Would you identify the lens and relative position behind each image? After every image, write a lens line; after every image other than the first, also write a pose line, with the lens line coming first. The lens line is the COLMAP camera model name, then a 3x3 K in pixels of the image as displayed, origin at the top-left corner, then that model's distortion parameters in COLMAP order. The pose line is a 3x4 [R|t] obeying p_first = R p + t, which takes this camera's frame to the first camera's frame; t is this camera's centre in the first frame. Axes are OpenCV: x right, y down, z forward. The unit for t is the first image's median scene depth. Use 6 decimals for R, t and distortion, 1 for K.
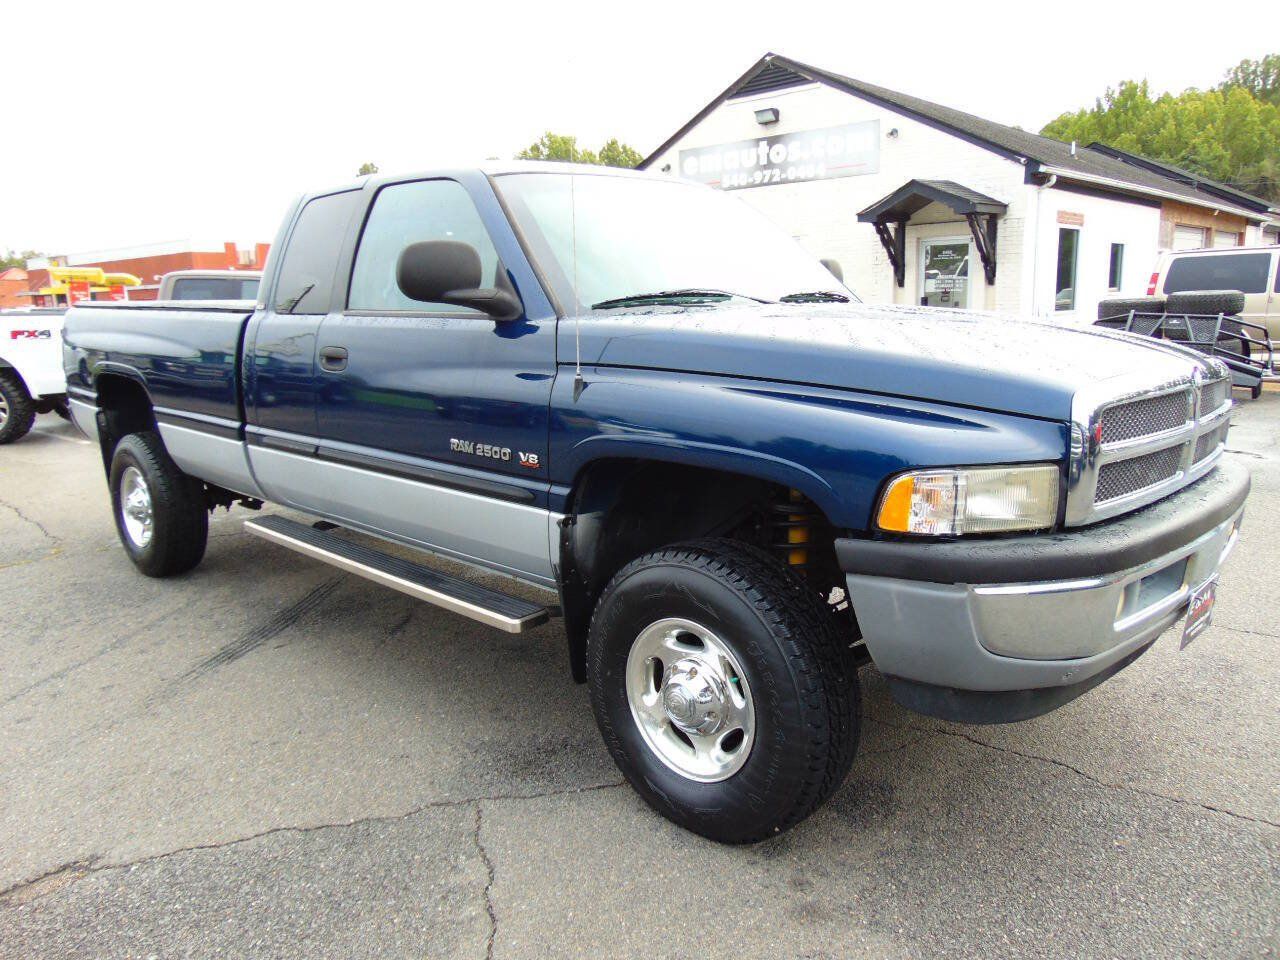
lens RADIAL K [[949.9, 0, 639.2], [0, 949.9, 475.1], [0, 0, 1]] dist [-0.026292, 0.047552]
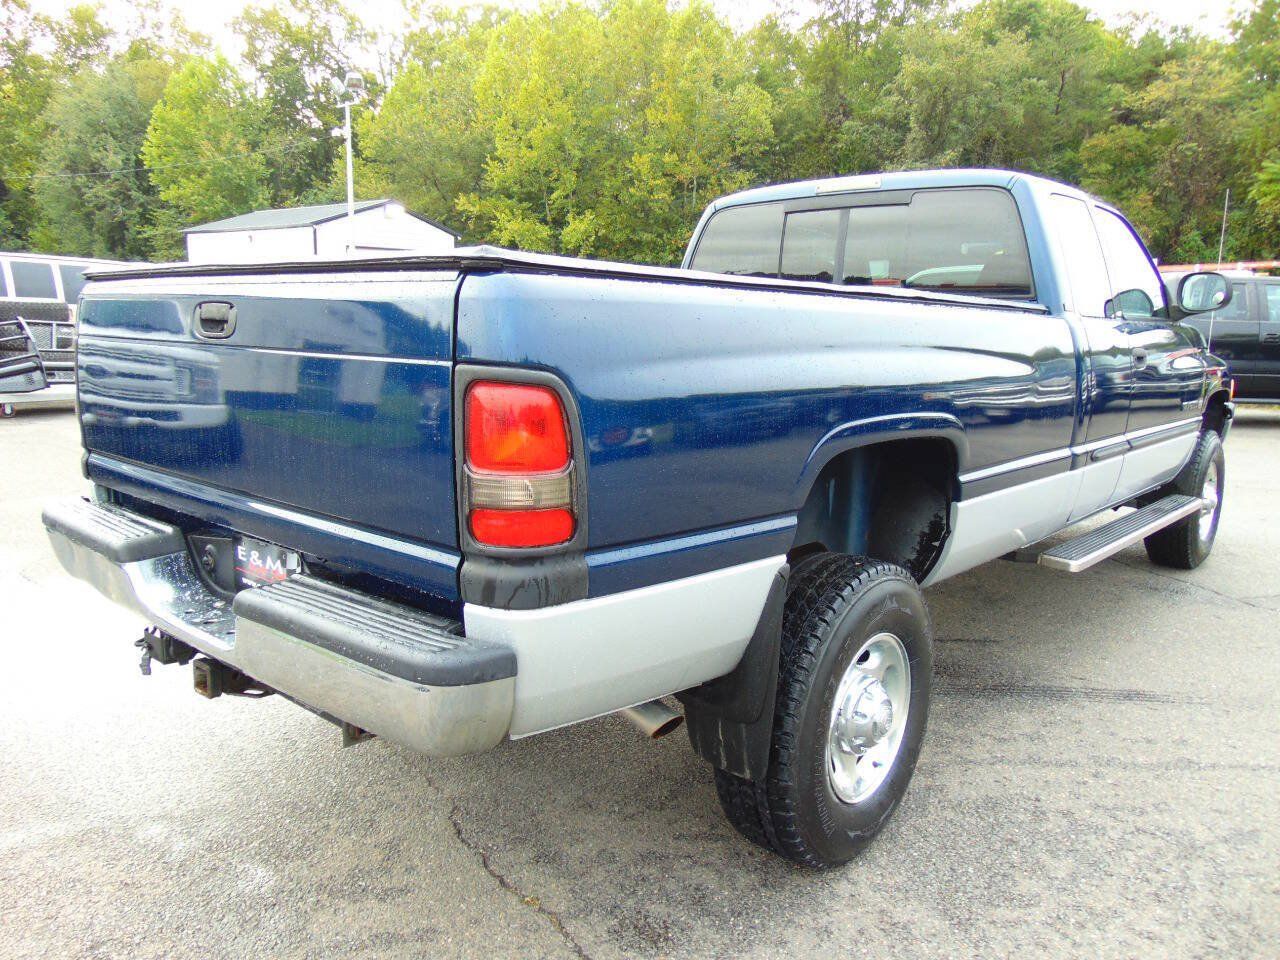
lens RADIAL K [[949.9, 0, 639.2], [0, 949.9, 475.1], [0, 0, 1]] dist [-0.026292, 0.047552]
pose [[-0.045440, -0.148399, 0.987883, -1.217613], [0.157943, 0.975399, 0.153789, -0.216143], [-0.986402, 0.163018, -0.020884, 1.388110]]
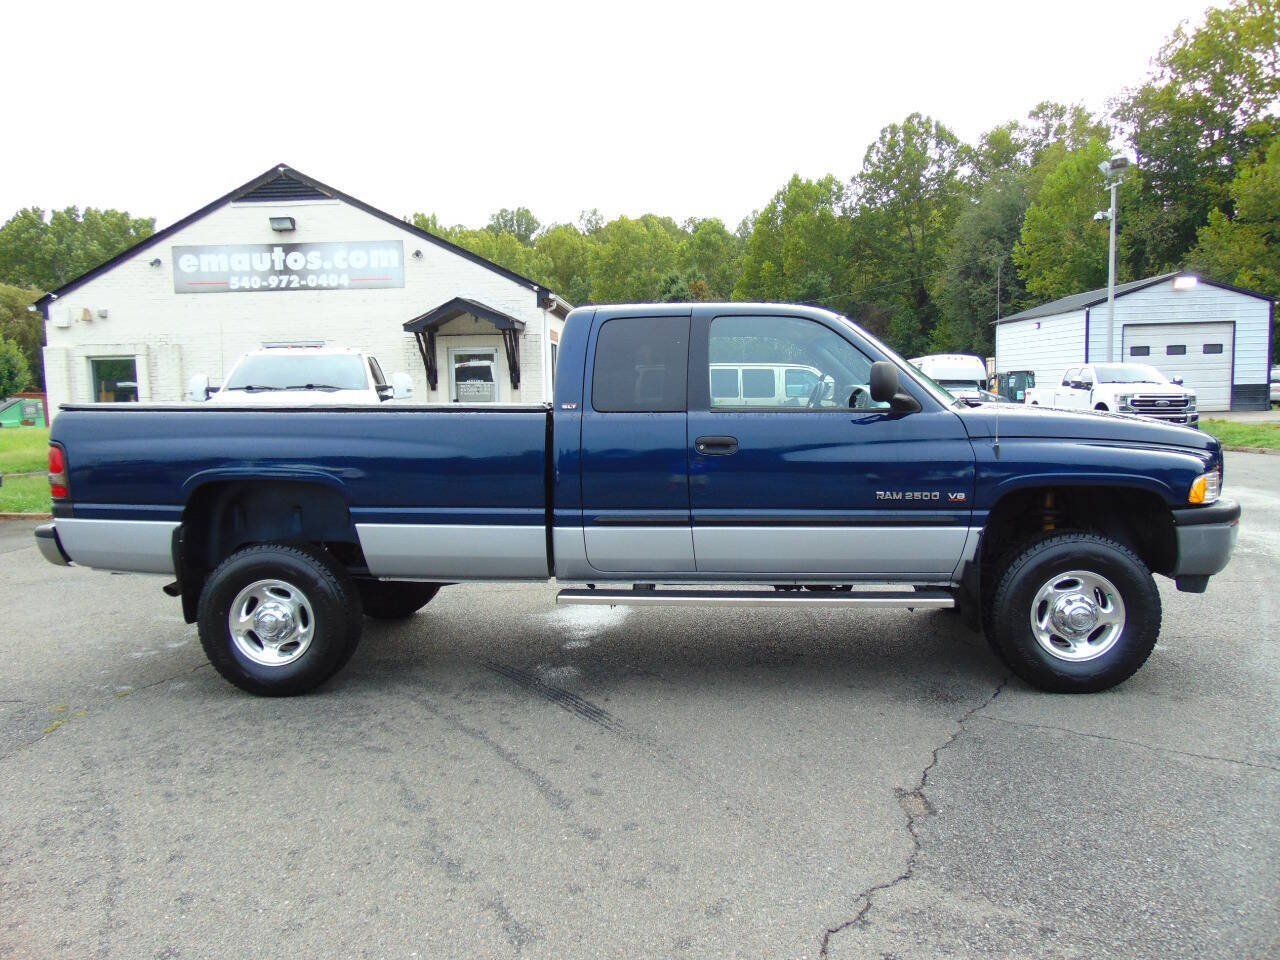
lens RADIAL K [[949.9, 0, 639.2], [0, 949.9, 475.1], [0, 0, 1]] dist [-0.026292, 0.047552]
pose [[0.762974, -0.049690, 0.644516, -1.059946], [0.117889, 0.991017, -0.063152, -0.010261], [-0.635588, 0.124165, 0.761978, 0.068484]]
